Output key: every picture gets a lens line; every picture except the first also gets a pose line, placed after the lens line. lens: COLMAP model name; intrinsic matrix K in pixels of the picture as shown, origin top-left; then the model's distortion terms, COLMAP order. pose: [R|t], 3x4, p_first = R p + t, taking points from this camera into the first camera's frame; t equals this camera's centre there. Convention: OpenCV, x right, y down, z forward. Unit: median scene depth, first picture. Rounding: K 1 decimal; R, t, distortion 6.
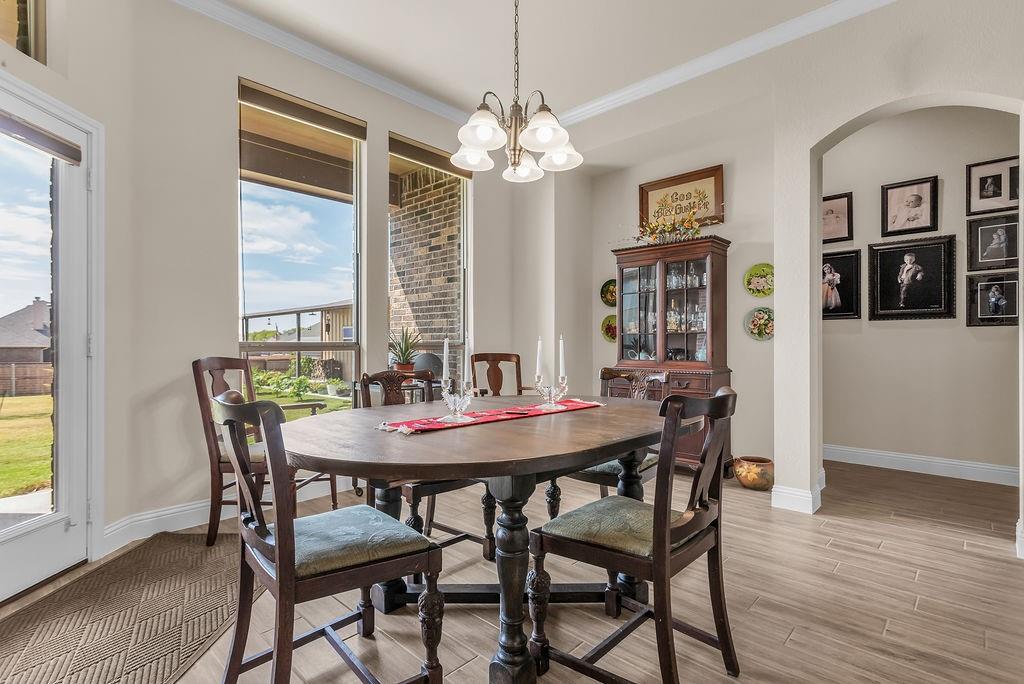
lens RADIAL K [[492.9, 0, 512.0], [0, 492.9, 342.0], [0, 0, 1]] dist [0.013601, 0.000110]
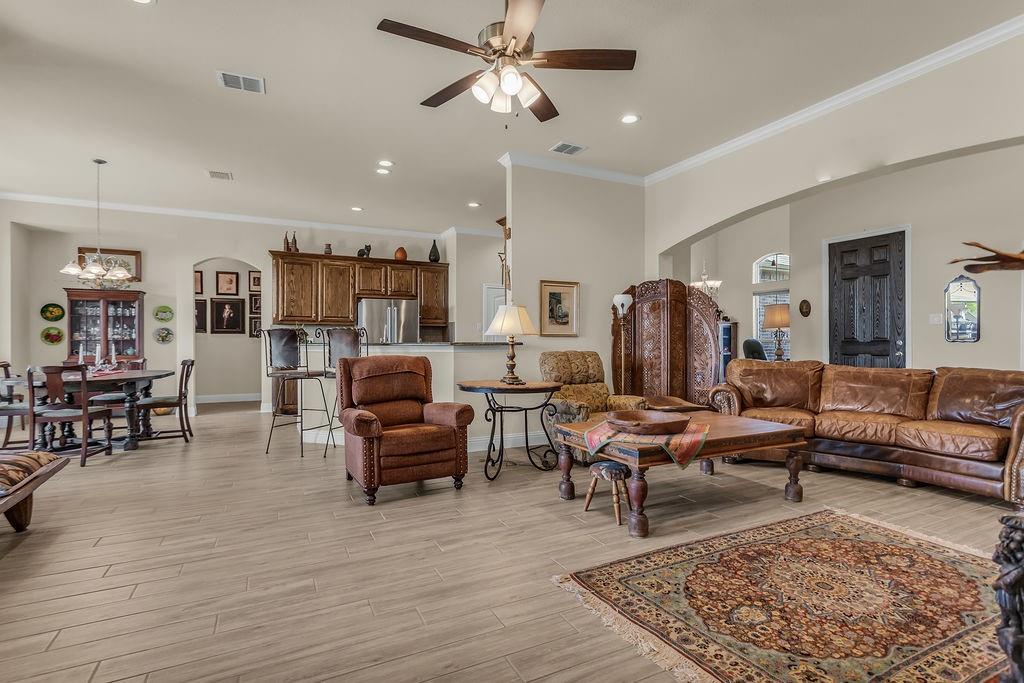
lens RADIAL K [[492.9, 0, 512.0], [0, 492.9, 341.5], [0, 0, 1]] dist [0.013601, 0.000110]
pose [[0.344934, 0.000128, 0.938627, -0.859375], [0.000460, 1.000000, -0.000306, -0.010664], [-0.938627, 0.000537, 0.344934, -0.977520]]
